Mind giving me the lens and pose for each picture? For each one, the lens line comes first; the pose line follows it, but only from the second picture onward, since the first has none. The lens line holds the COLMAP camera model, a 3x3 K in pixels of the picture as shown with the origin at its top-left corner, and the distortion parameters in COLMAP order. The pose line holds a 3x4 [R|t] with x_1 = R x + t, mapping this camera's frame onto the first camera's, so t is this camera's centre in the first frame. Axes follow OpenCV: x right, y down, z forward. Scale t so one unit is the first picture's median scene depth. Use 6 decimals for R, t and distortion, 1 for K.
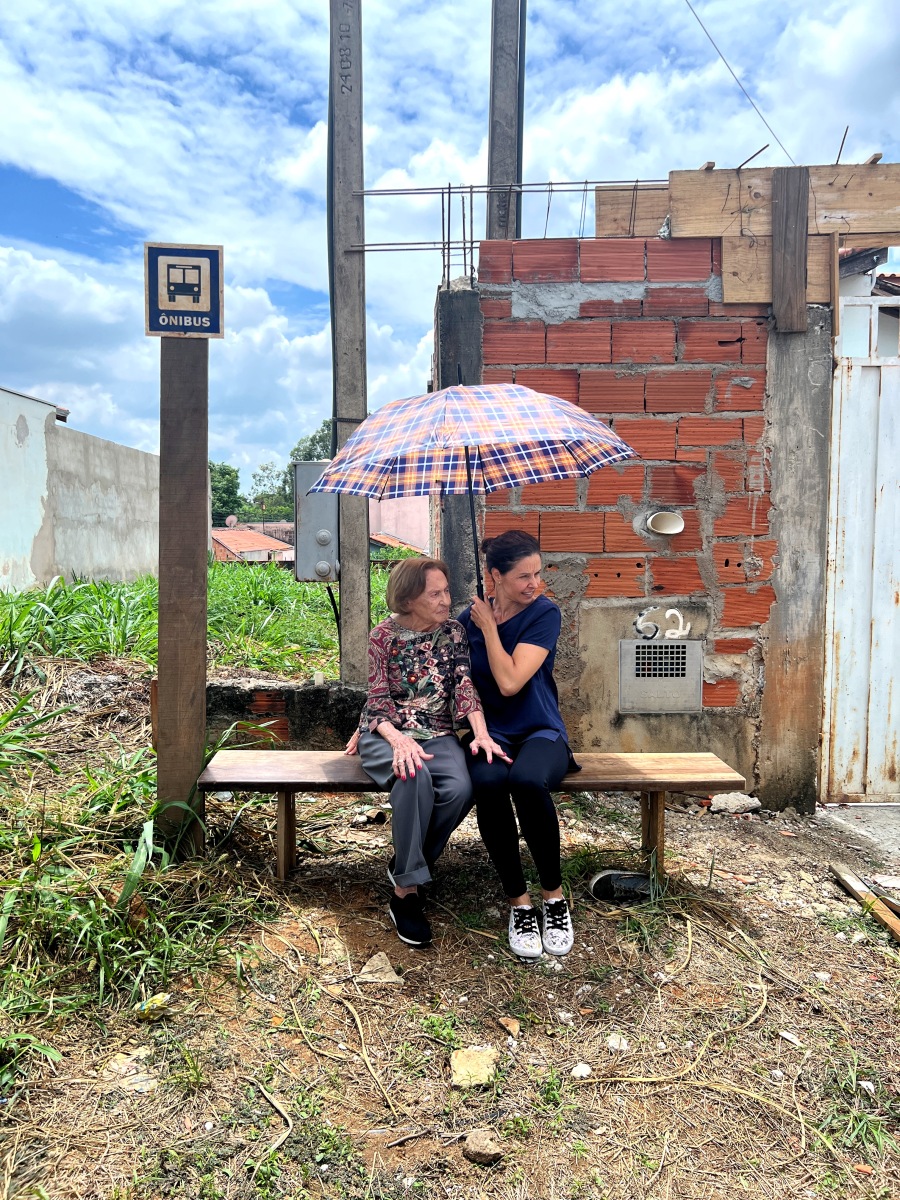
lens RADIAL K [[921.0, 0, 448.3], [0, 921.0, 597.8], [0, 0, 1]] dist [0.021174, -0.014346]
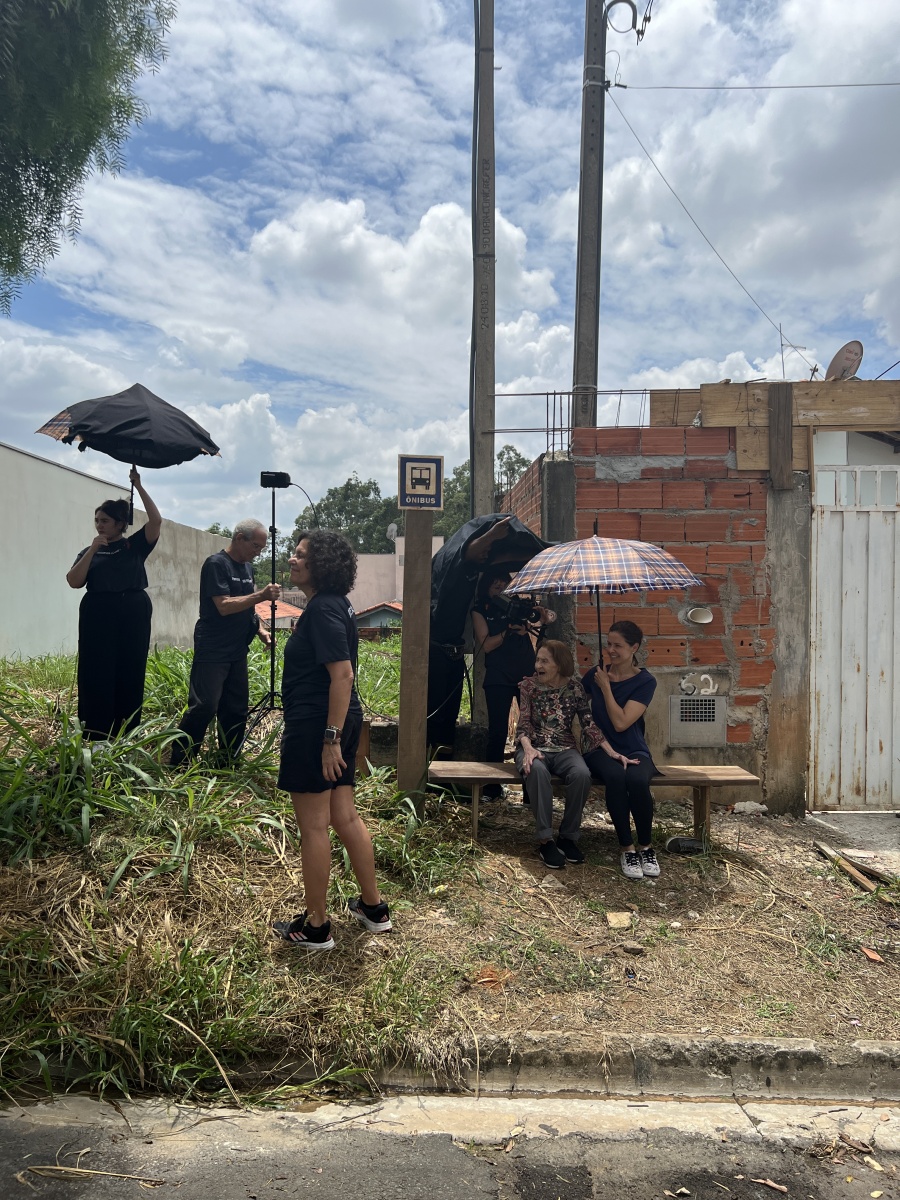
lens RADIAL K [[921.0, 0, 452.7], [0, 921.0, 605.5], [0, 0, 1]] dist [0.021174, -0.014346]
pose [[0.999954, 0.005838, 0.007618, -0.172450], [-0.005351, 0.998027, -0.062559, -0.003726], [-0.007969, 0.062516, 0.998012, -0.472733]]
